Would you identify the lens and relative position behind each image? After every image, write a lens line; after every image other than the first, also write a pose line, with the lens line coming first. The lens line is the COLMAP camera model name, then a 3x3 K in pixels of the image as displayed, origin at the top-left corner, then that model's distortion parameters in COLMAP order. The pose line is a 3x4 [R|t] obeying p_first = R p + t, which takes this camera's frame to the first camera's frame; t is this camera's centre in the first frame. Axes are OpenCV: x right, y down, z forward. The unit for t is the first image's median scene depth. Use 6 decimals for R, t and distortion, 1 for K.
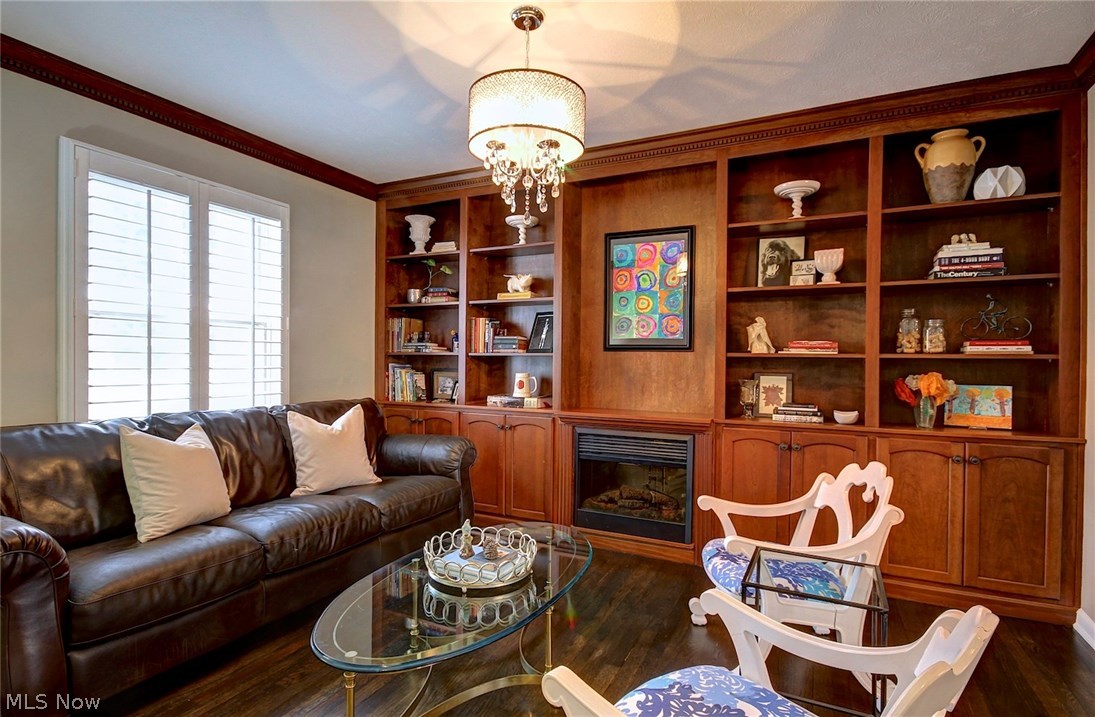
lens RADIAL K [[556.5, 0, 526.8], [0, 556.5, 368.2], [0, 0, 1]] dist [0.003819, 0.000795]
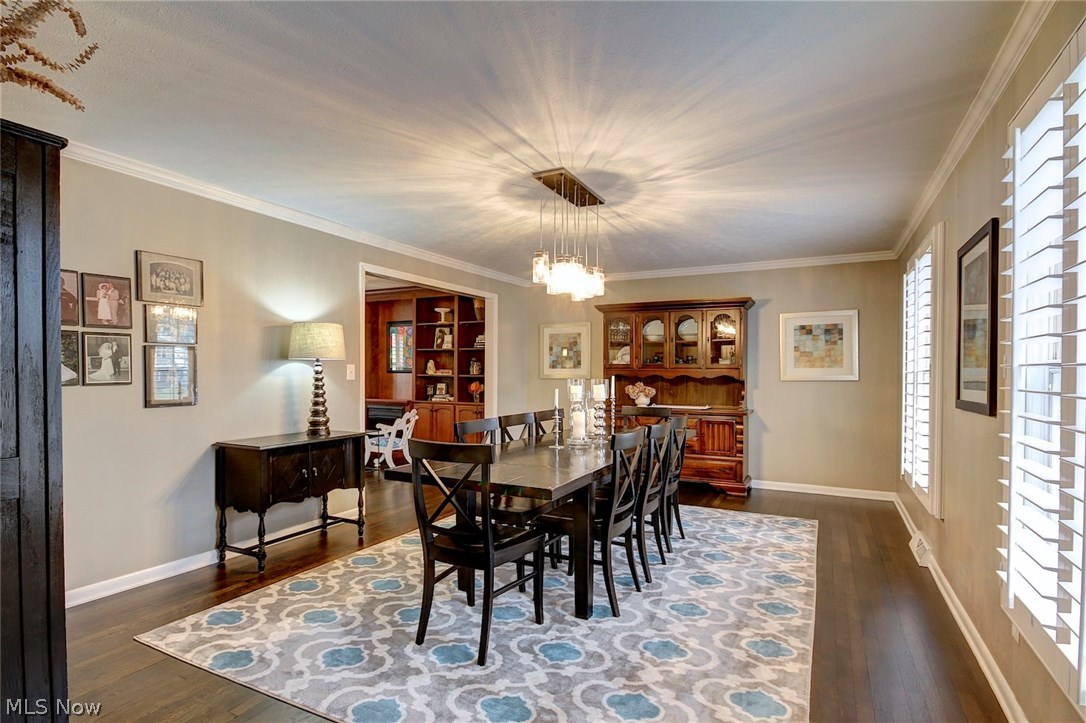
lens RADIAL K [[550.3, 0, 545.1], [0, 550.3, 373.7], [0, 0, 1]] dist [0.011960, -0.000849]
pose [[0.999945, -0.002649, -0.010195, 0.933986], [0.002532, 0.999931, -0.011458, 0.000227], [0.010225, 0.011432, 0.999882, -1.440411]]
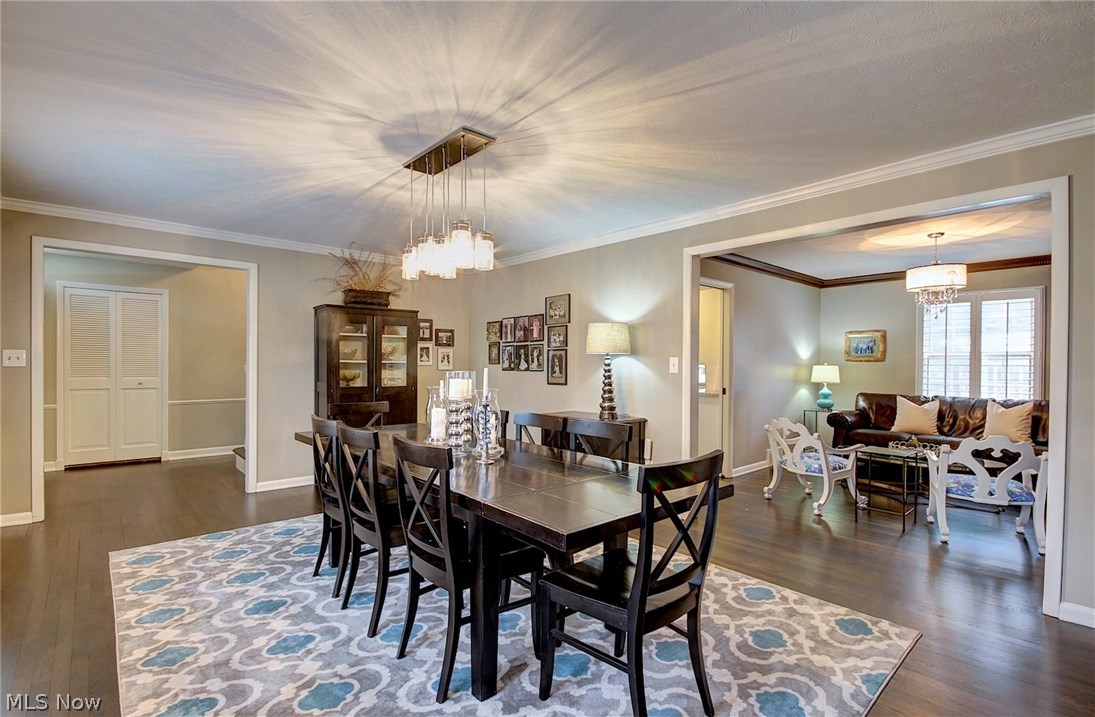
lens RADIAL K [[508.0, 0, 546.7], [0, 508.0, 365.5], [0, 0, 1]] dist [-0.003702, -0.000085]
pose [[-0.373483, -0.005331, -0.927622, 1.738044], [-0.023037, 0.999728, 0.003530, -0.018216], [0.927351, 0.022688, -0.373504, 0.171397]]
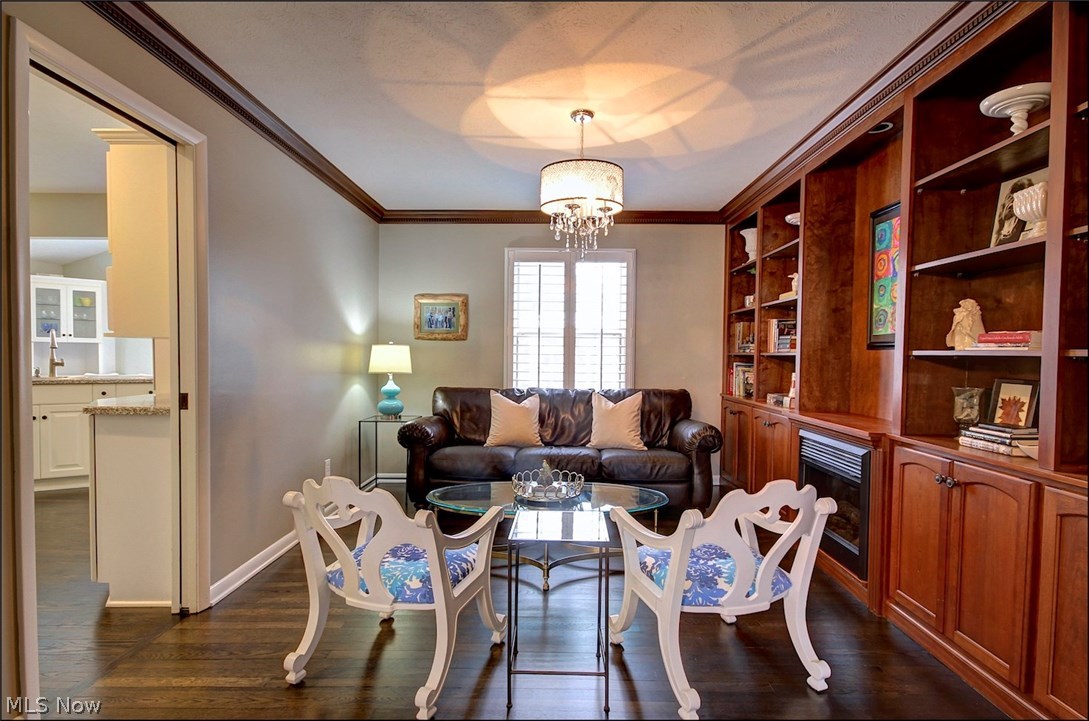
lens RADIAL K [[551.8, 0, 546.6], [0, 551.8, 372.8], [0, 0, 1]] dist [0.011960, -0.000849]
pose [[0.436633, 0.024963, -0.899293, 0.803959], [-0.019032, 0.999648, 0.018508, -0.001185], [0.899438, 0.009034, 0.436954, 0.202820]]
